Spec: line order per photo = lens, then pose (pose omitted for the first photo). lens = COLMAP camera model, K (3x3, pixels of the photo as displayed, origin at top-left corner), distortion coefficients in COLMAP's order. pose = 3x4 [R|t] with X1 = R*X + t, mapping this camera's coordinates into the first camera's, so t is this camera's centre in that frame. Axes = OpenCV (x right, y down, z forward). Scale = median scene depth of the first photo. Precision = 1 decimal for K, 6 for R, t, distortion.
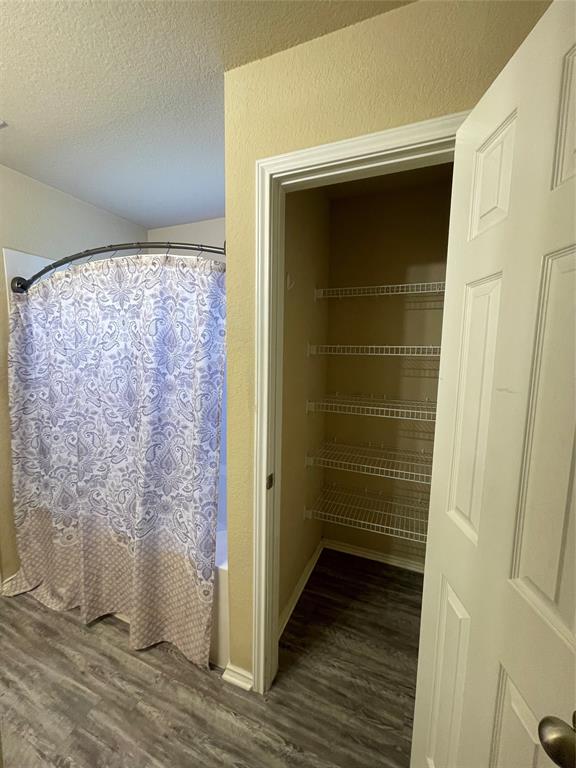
lens RADIAL K [[309.8, 0, 286.0], [0, 309.8, 385.8], [0, 0, 1]] dist [-0.001385, 0.000428]
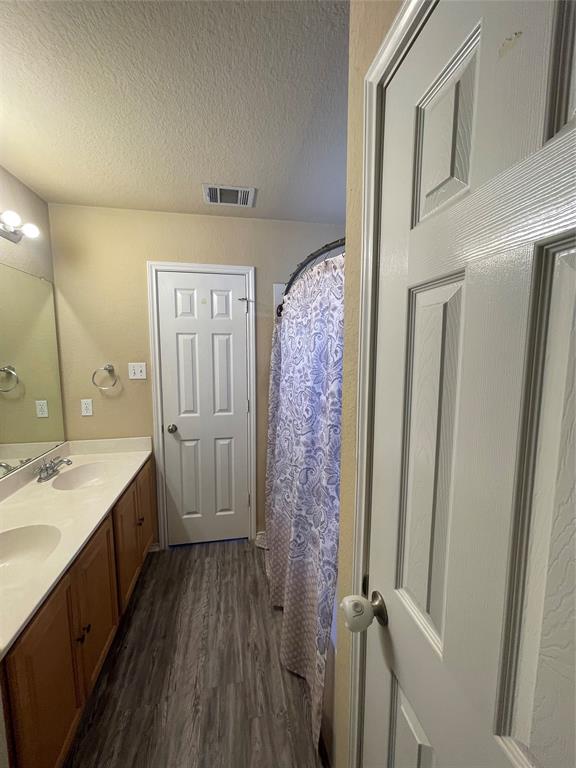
lens RADIAL K [[309.8, 0, 286.9], [0, 309.8, 382.8], [0, 0, 1]] dist [-0.001385, 0.000428]
pose [[0.544541, 0.074826, -0.835390, 0.304040], [-0.087477, 0.995647, 0.032160, -0.090765], [0.834160, 0.055565, 0.548716, 0.427665]]
